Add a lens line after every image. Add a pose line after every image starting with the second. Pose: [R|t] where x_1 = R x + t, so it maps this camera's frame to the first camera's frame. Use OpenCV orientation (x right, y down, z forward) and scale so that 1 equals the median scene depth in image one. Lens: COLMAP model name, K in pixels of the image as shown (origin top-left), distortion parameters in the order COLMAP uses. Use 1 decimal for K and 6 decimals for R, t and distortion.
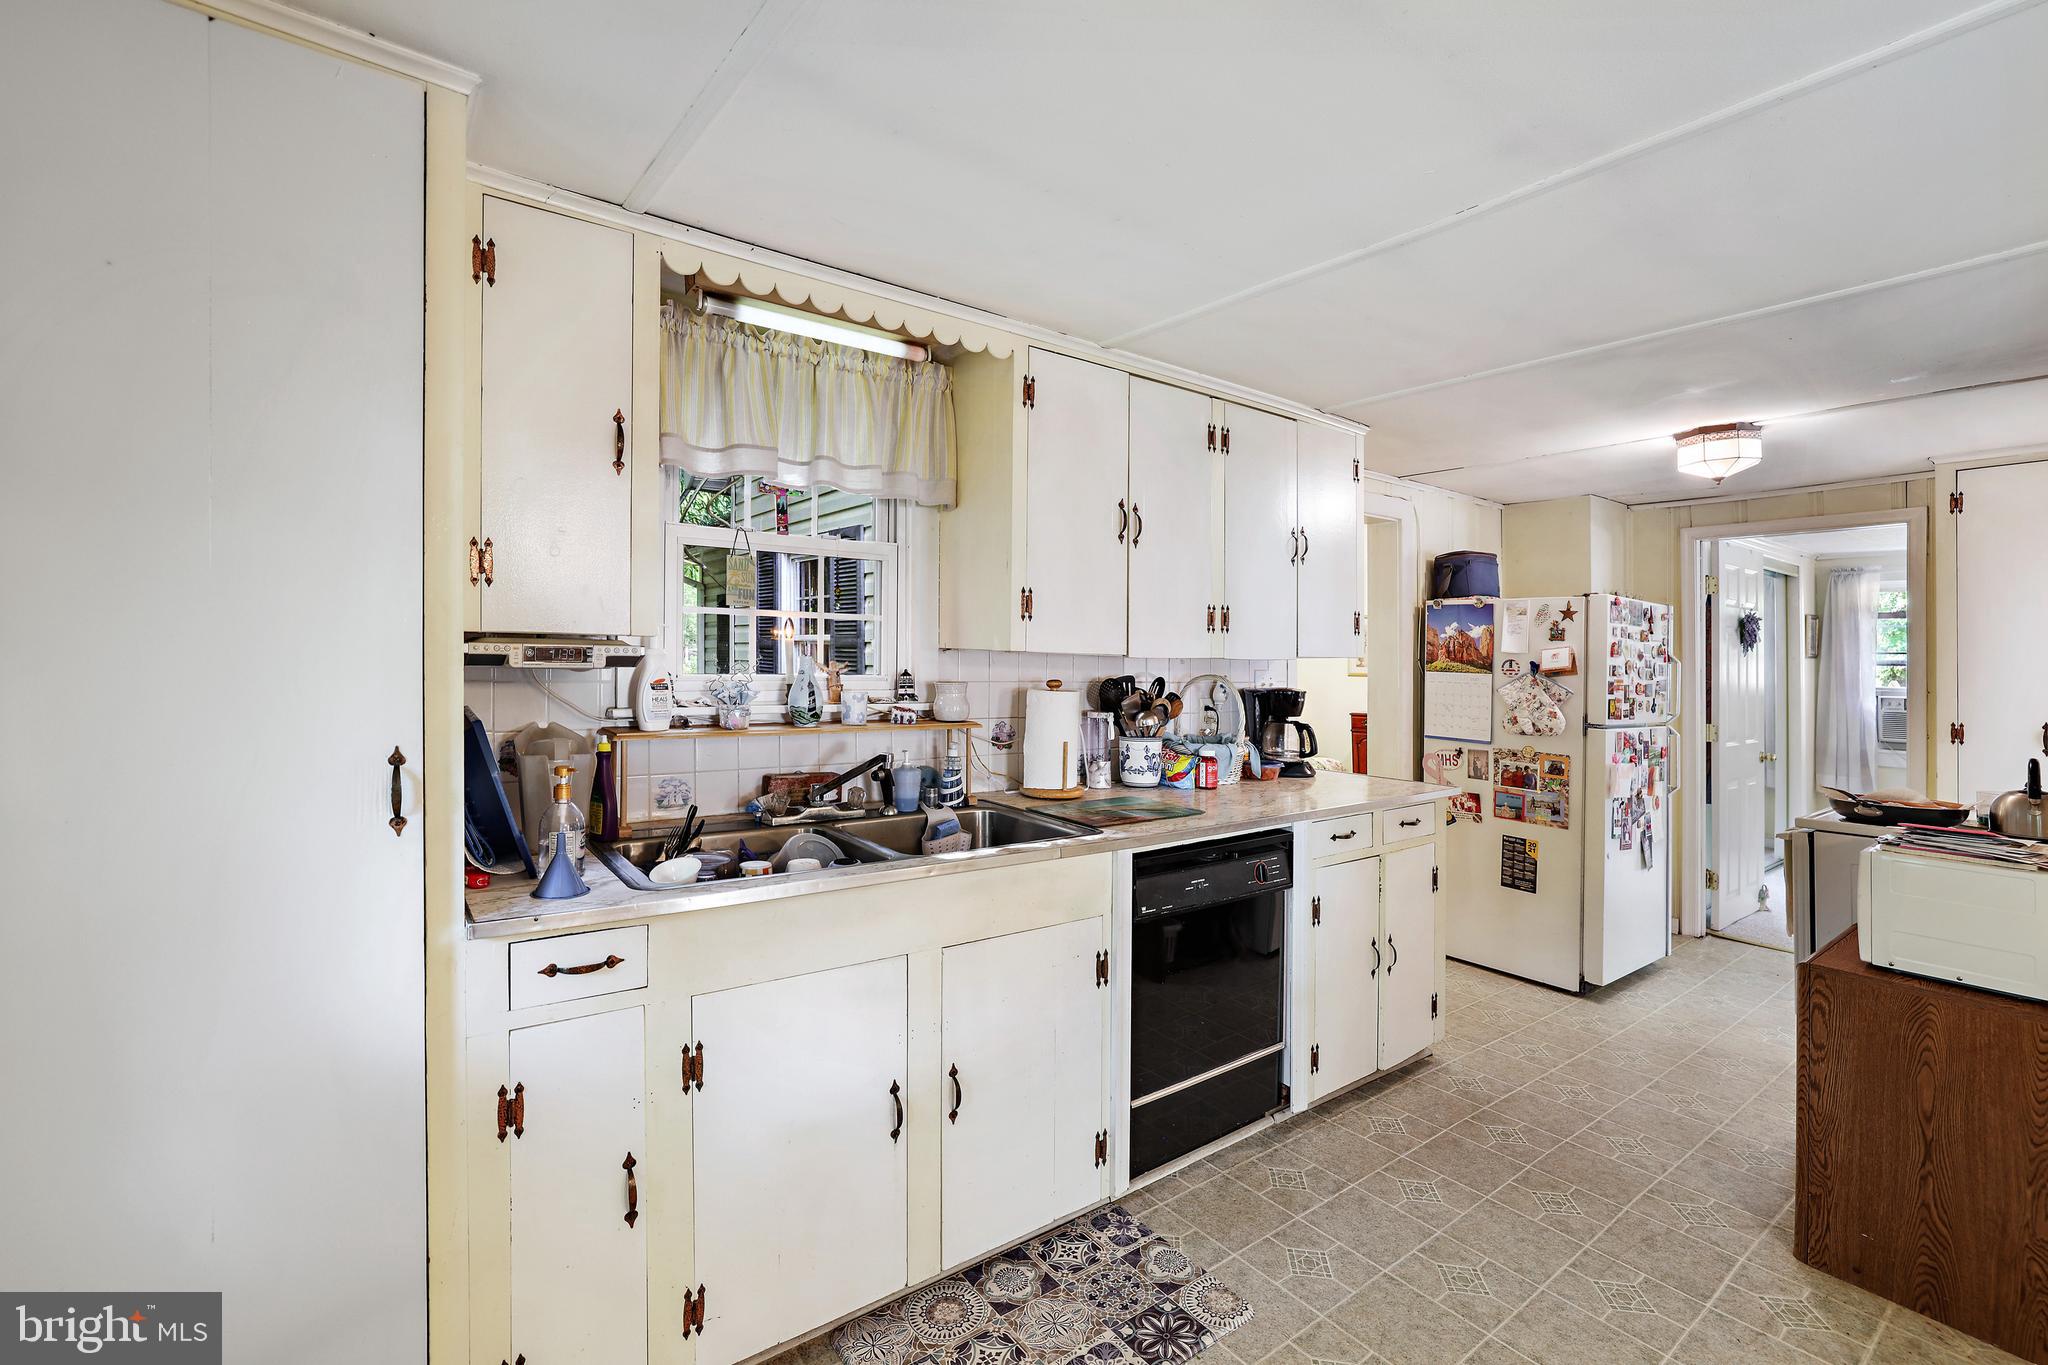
lens RADIAL K [[873.4, 0, 958.8], [0, 873.4, 649.5], [0, 0, 1]] dist [-0.024957, 0.000117]
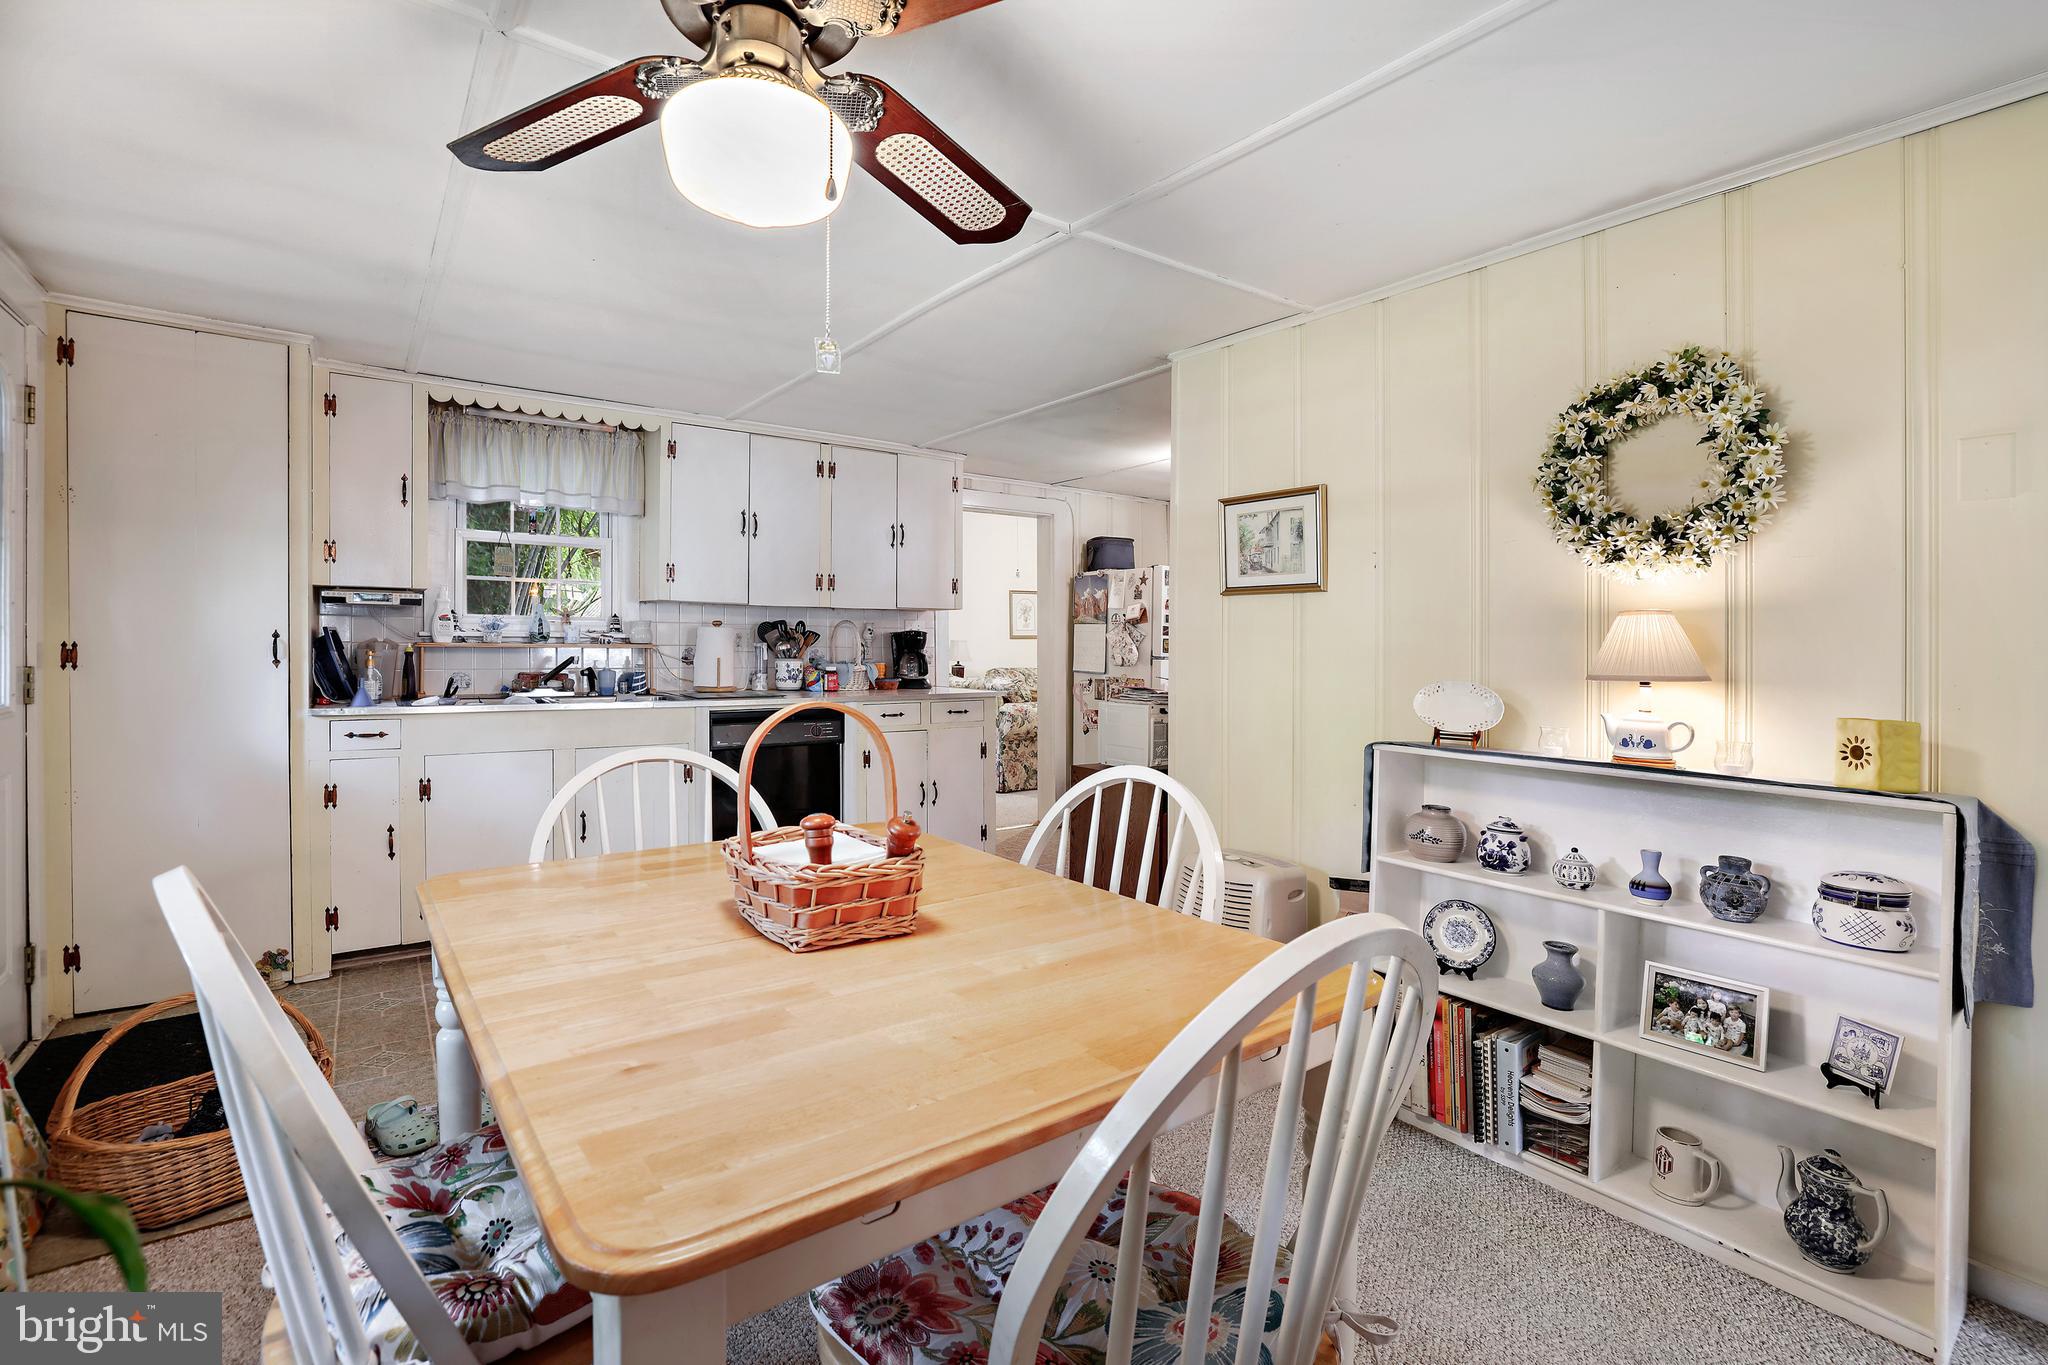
lens RADIAL K [[890.0, 0, 970.4], [0, 890.0, 640.5], [0, 0, 1]] dist [-0.023535, 0.000156]
pose [[0.999678, -0.010716, -0.023016, 0.707630], [0.010673, 0.999941, -0.001971, 0.090997], [0.023035, 0.001725, 0.999733, -0.734248]]
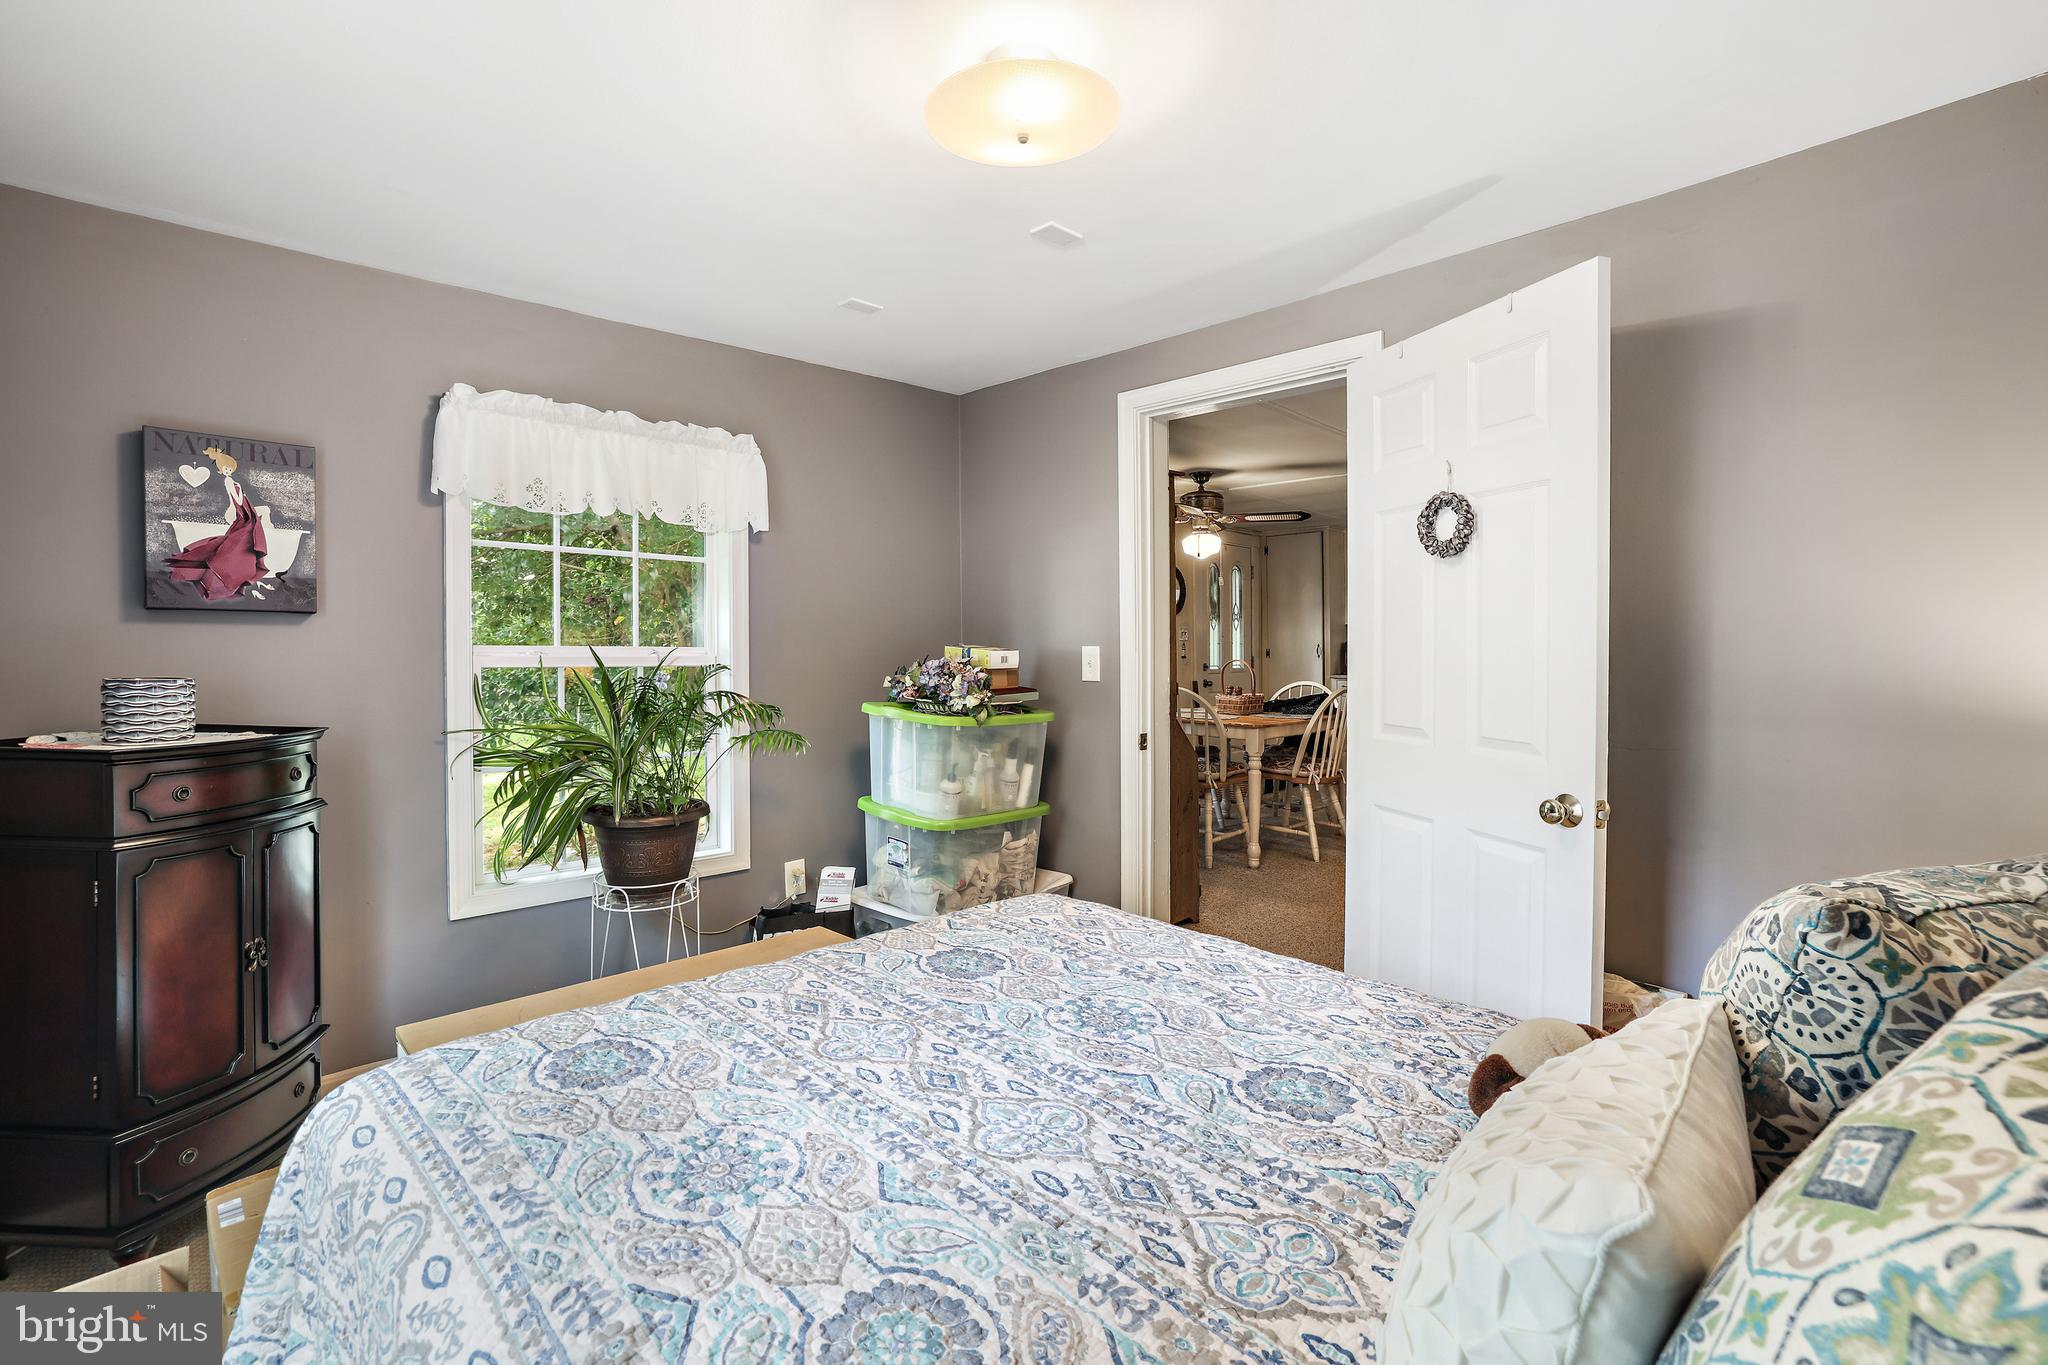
lens RADIAL K [[873.3, 0, 1016.8], [0, 873.3, 657.5], [0, 0, 1]] dist [-0.030005, 0.012471]
pose [[0.152125, -0.006571, -0.988339, 2.782303], [0.006699, 0.999962, -0.005617, 0.125455], [0.988339, -0.005766, 0.152163, -1.116338]]
